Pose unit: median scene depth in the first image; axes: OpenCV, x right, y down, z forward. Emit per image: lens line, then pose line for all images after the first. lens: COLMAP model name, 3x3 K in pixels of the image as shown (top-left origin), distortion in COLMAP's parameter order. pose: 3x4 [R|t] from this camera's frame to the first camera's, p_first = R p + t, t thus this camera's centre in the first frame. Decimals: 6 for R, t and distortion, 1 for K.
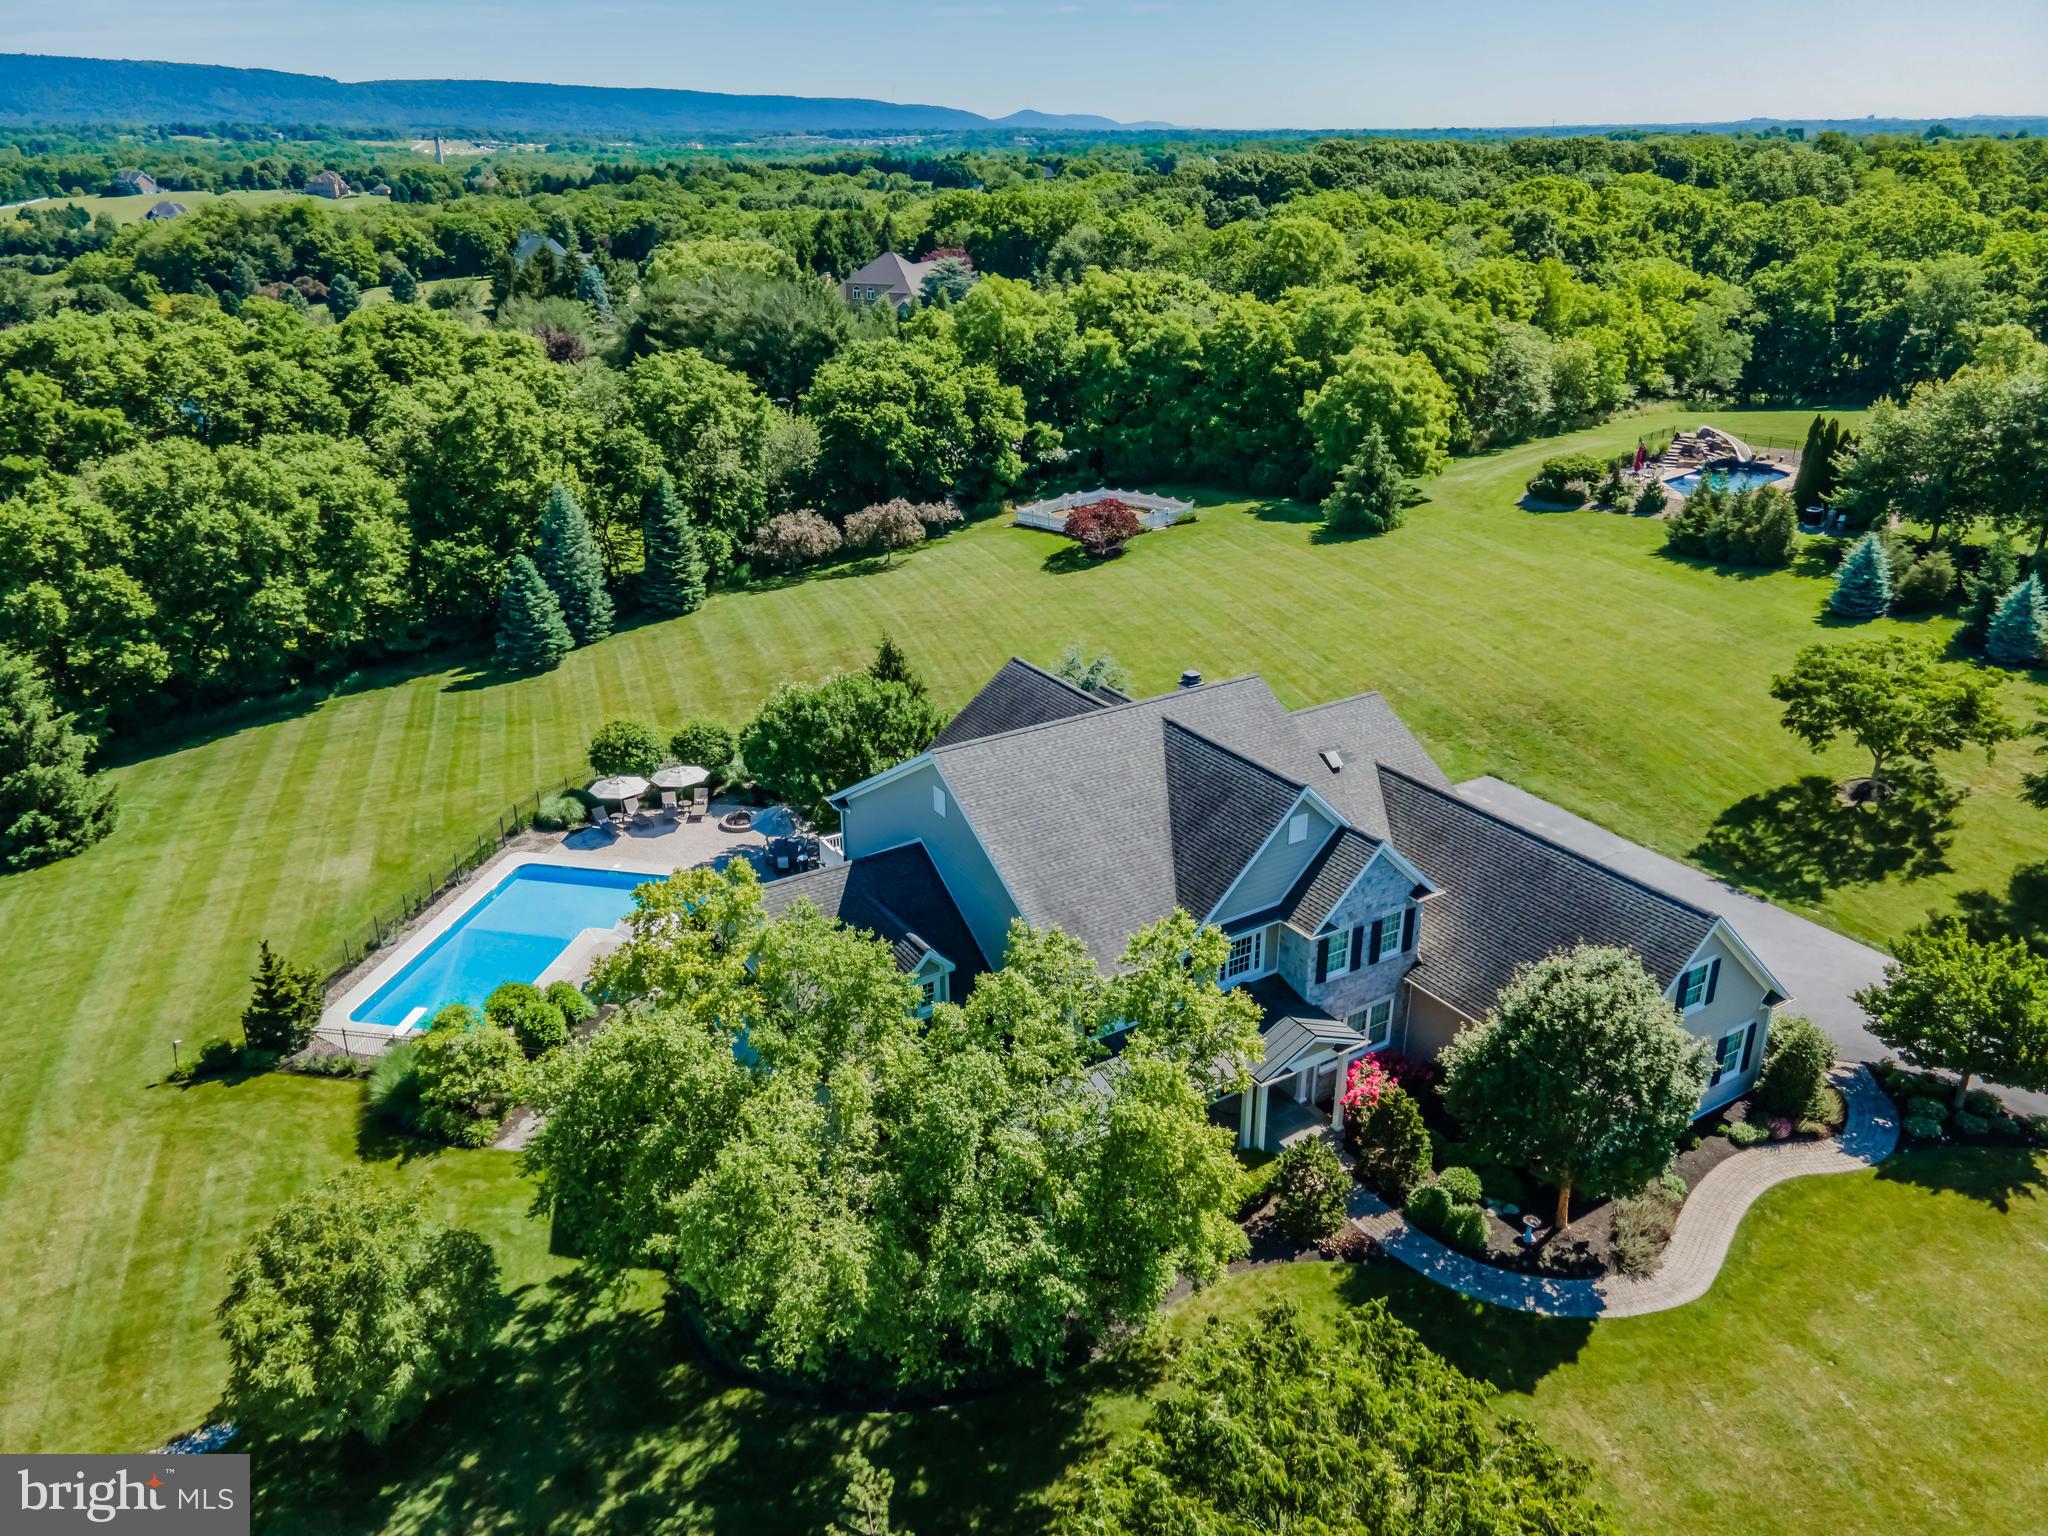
lens RADIAL K [[1487.1, 0, 1028.7], [0, 1487.1, 751.6], [0, 0, 1]] dist [0.033214, 0.024030]
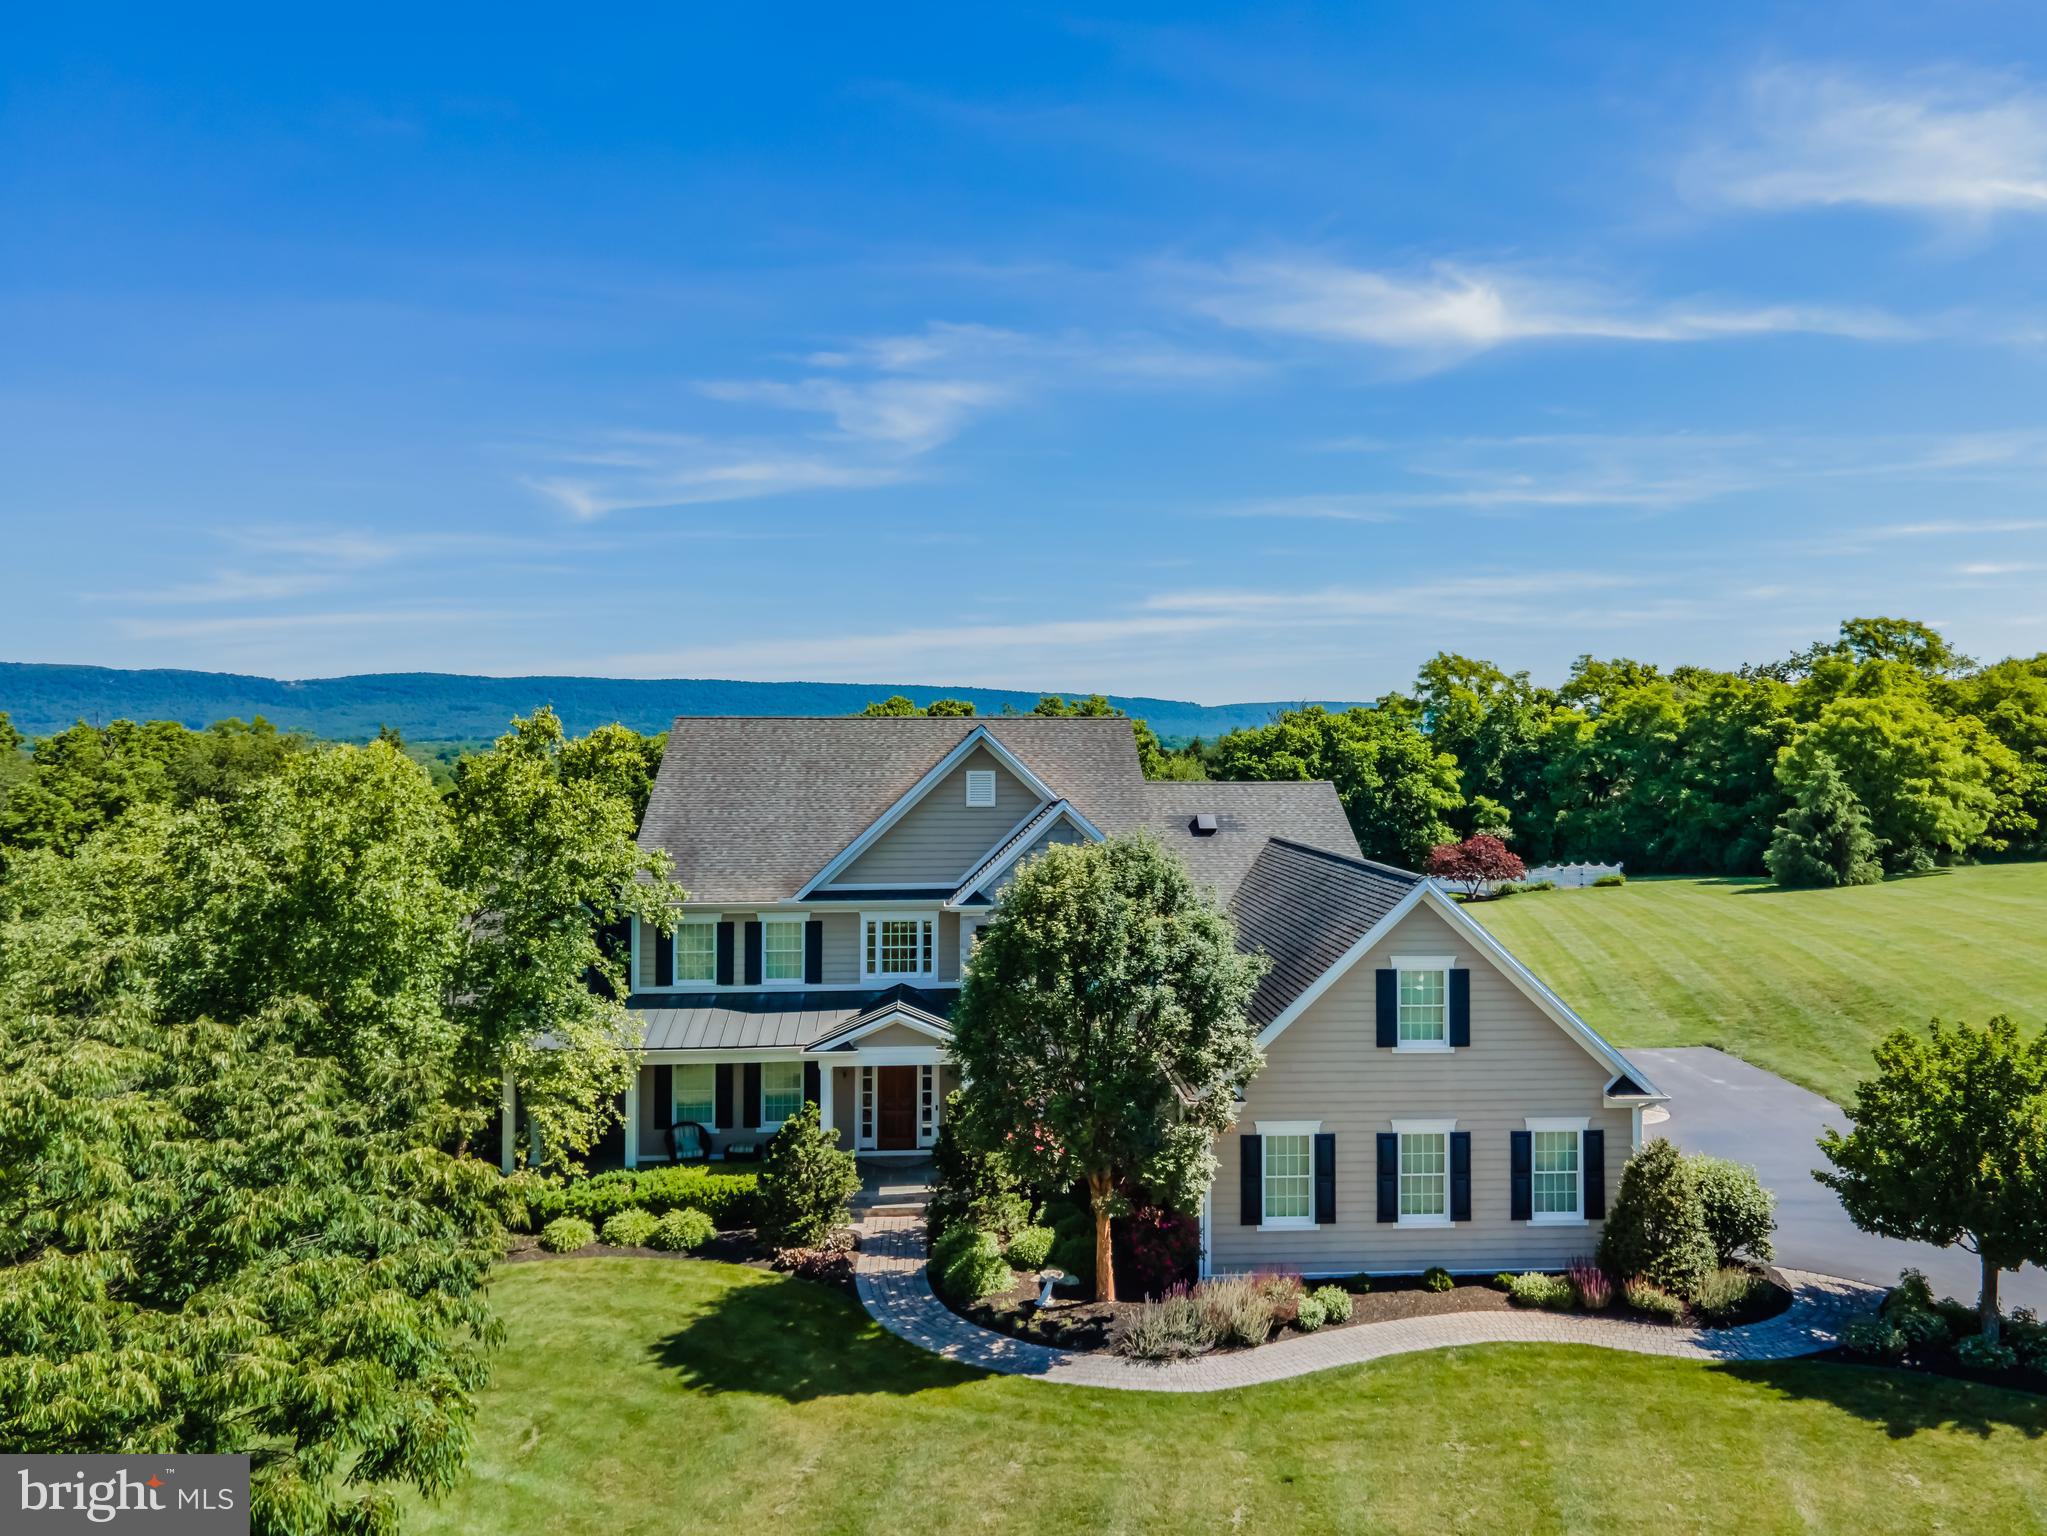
lens RADIAL K [[1551.1, 0, 1043.8], [0, 1551.1, 735.0], [0, 0, 1]] dist [0.036254, 0.014165]
pose [[0.878714, 0.000787, -0.477348, 0.249640], [-0.185503, 0.921964, -0.339959, 0.123938], [0.439830, 0.387276, 0.810288, 0.129549]]
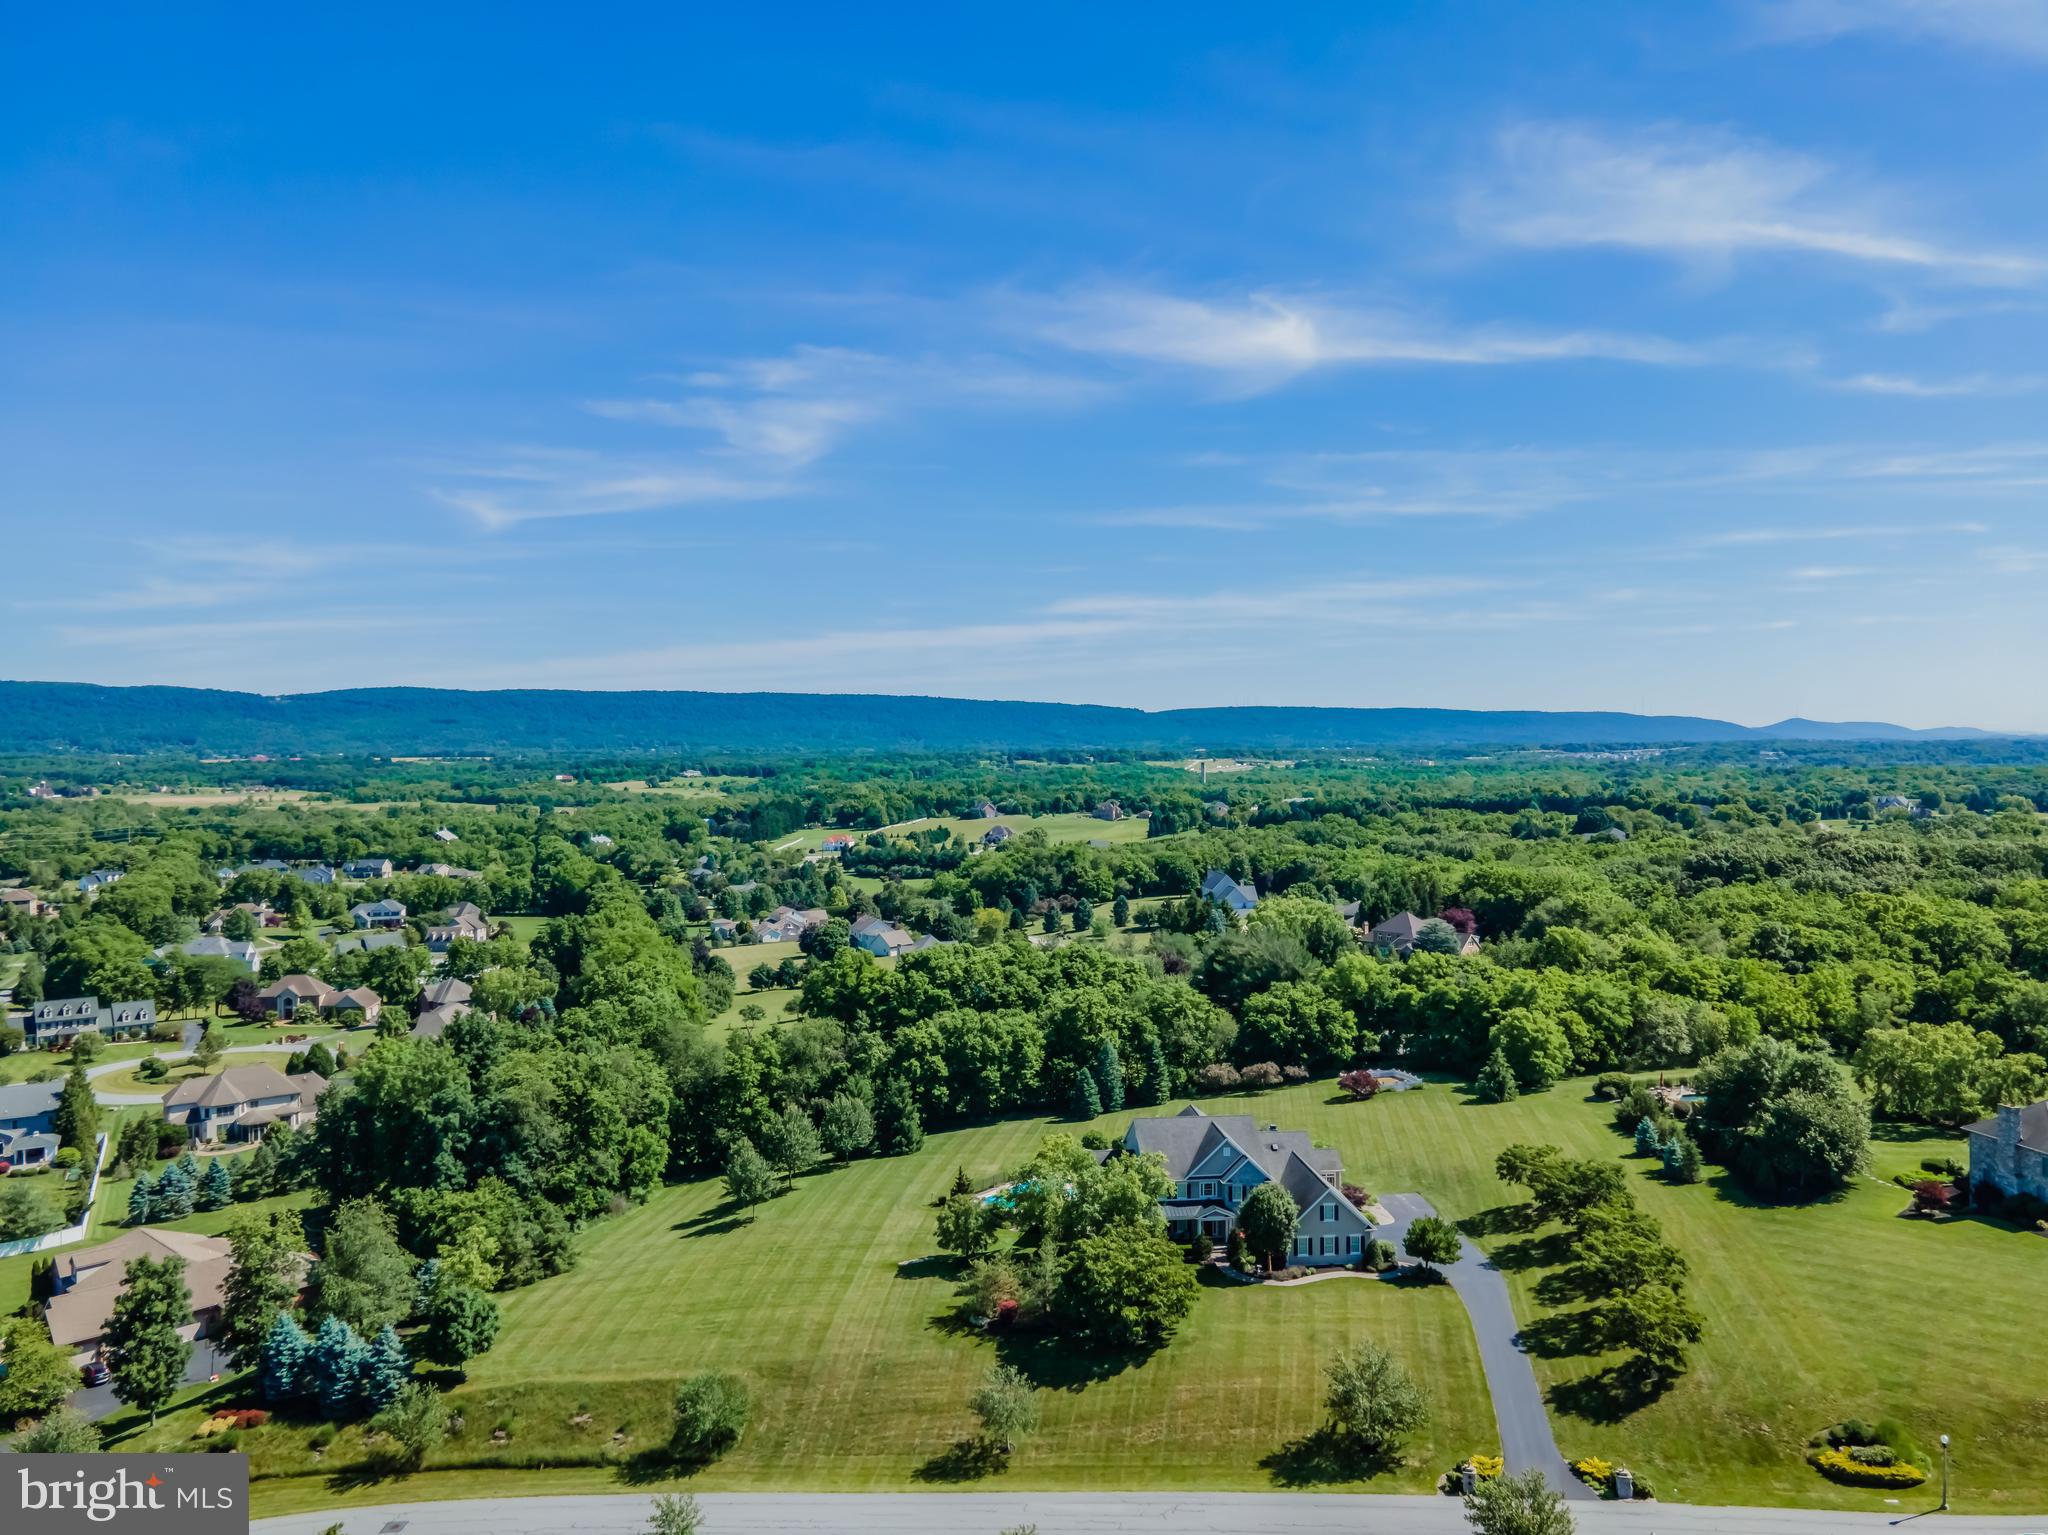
lens RADIAL K [[1487.1, 0, 1028.2], [0, 1487.1, 758.1], [0, 0, 1]] dist [0.033214, 0.024030]
pose [[0.889566, 0.002068, -0.456802, 0.547633], [-0.171757, 0.928126, -0.330274, 0.173273], [0.423287, 0.372259, 0.825985, -0.968463]]
